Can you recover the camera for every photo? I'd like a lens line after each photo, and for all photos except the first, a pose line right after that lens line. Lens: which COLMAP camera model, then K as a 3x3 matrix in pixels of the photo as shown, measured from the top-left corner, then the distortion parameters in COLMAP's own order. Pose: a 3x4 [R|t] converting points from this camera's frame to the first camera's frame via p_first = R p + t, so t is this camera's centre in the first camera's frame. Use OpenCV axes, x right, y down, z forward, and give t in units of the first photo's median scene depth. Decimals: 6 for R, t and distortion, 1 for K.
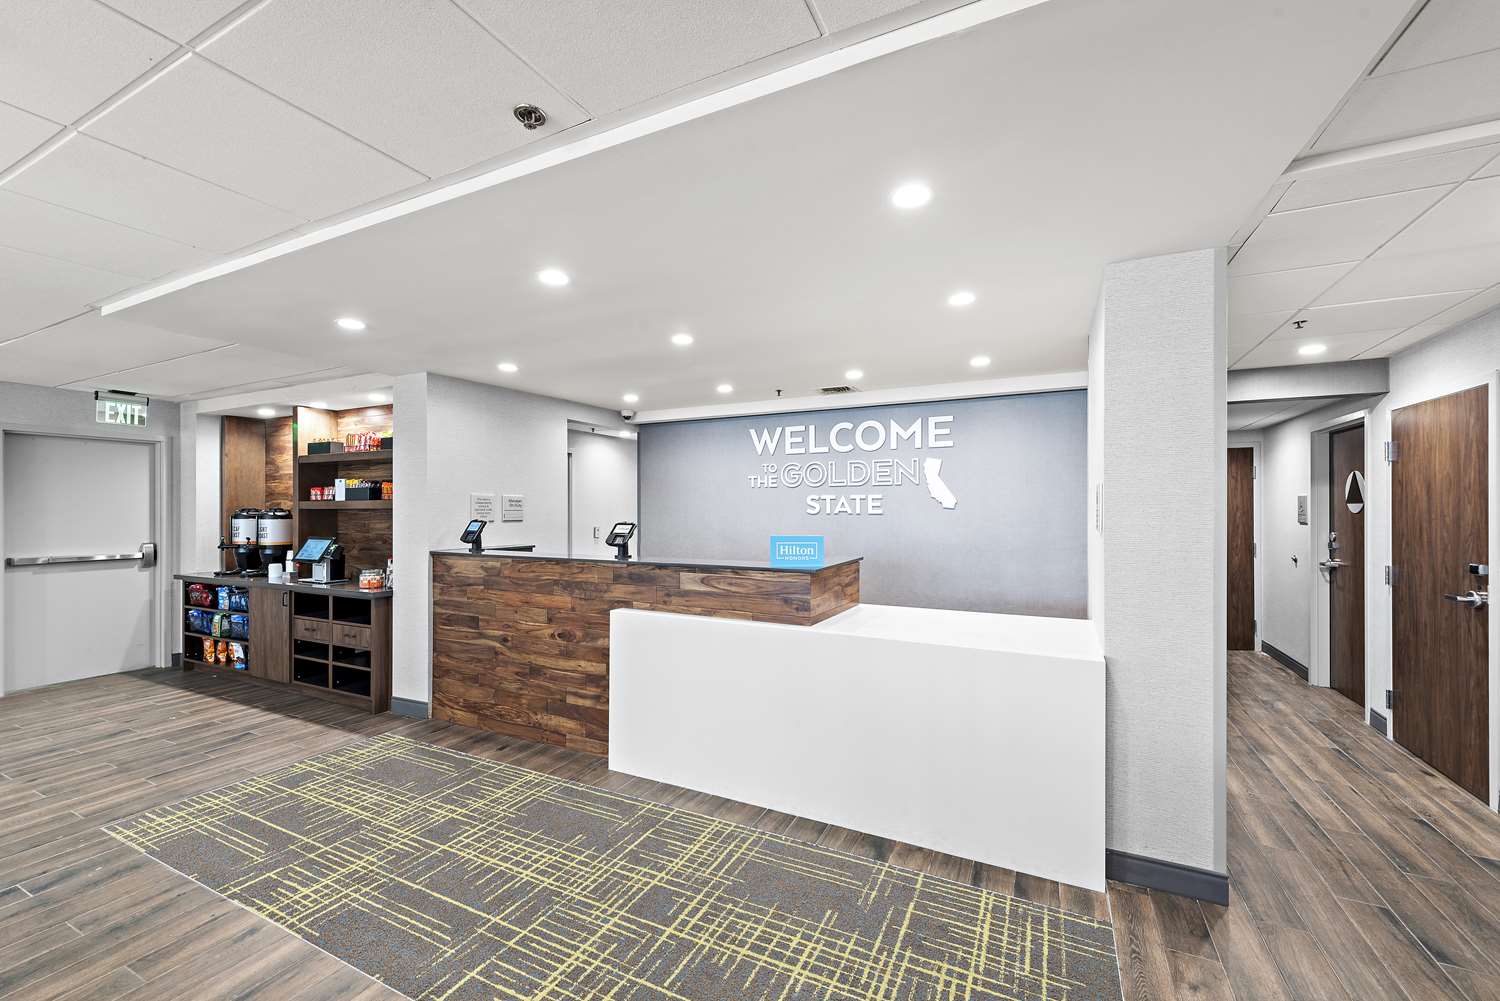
lens RADIAL K [[603.3, 0, 762.5], [0, 603.3, 504.3], [0, 0, 1]] dist [0.007338, -0.003271]
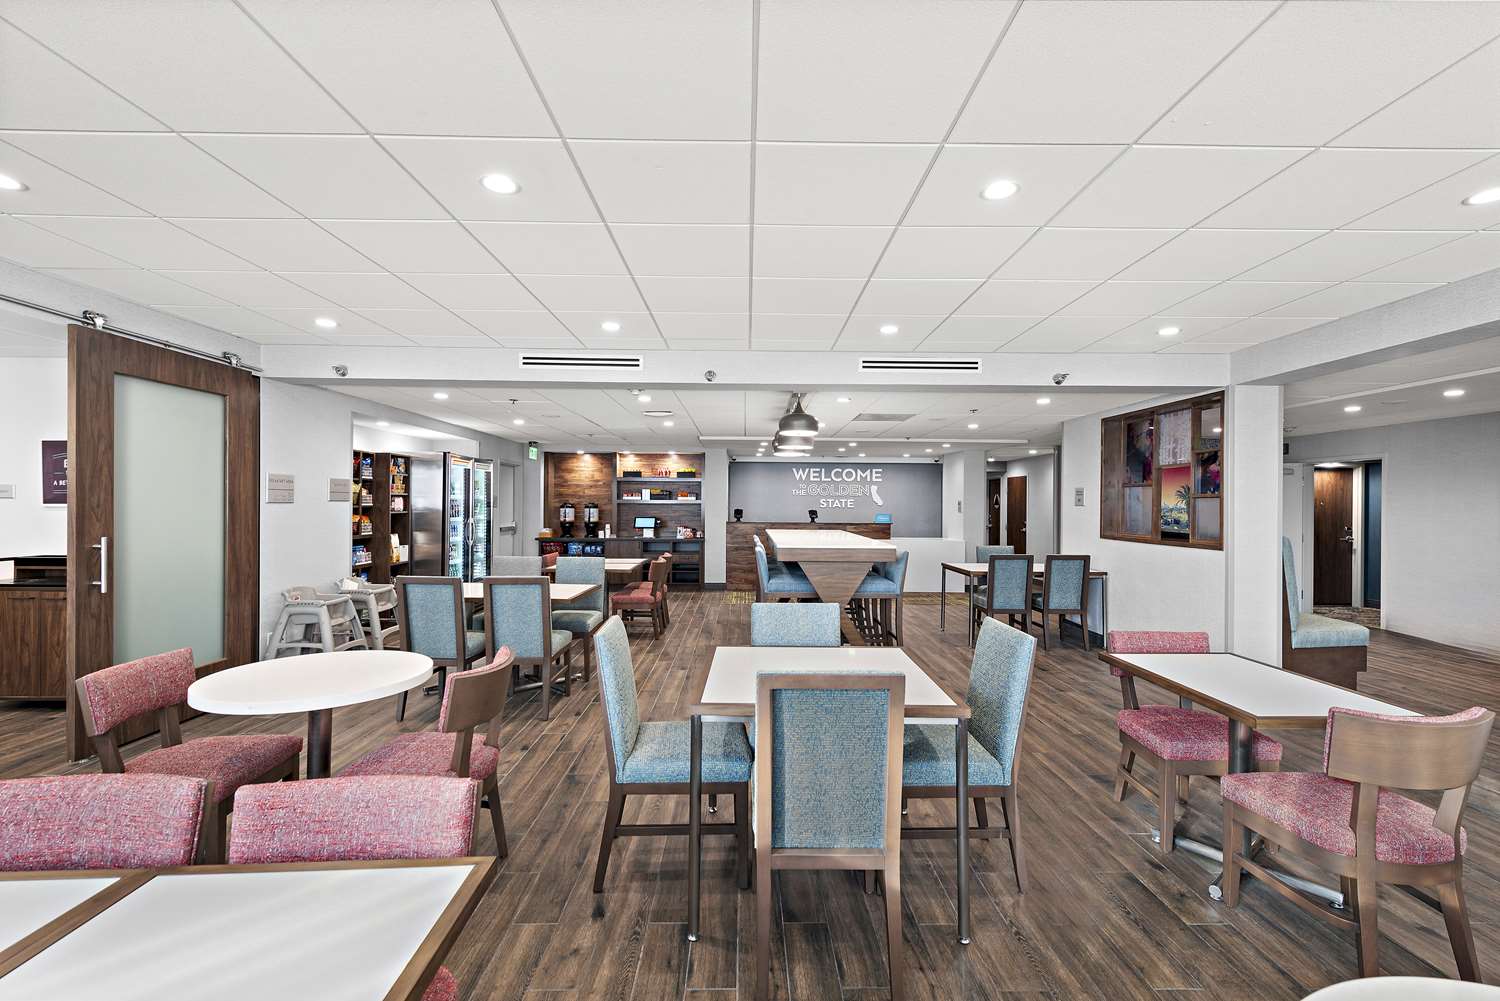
lens RADIAL K [[662.0, 0, 760.0], [0, 662.0, 507.2], [0, 0, 1]] dist [0.010642, -0.003428]
pose [[0.886802, 0.006393, 0.462105, -1.695907], [-0.011962, 0.999887, 0.009123, -0.006746], [-0.461994, -0.013618, 0.886778, -1.472068]]
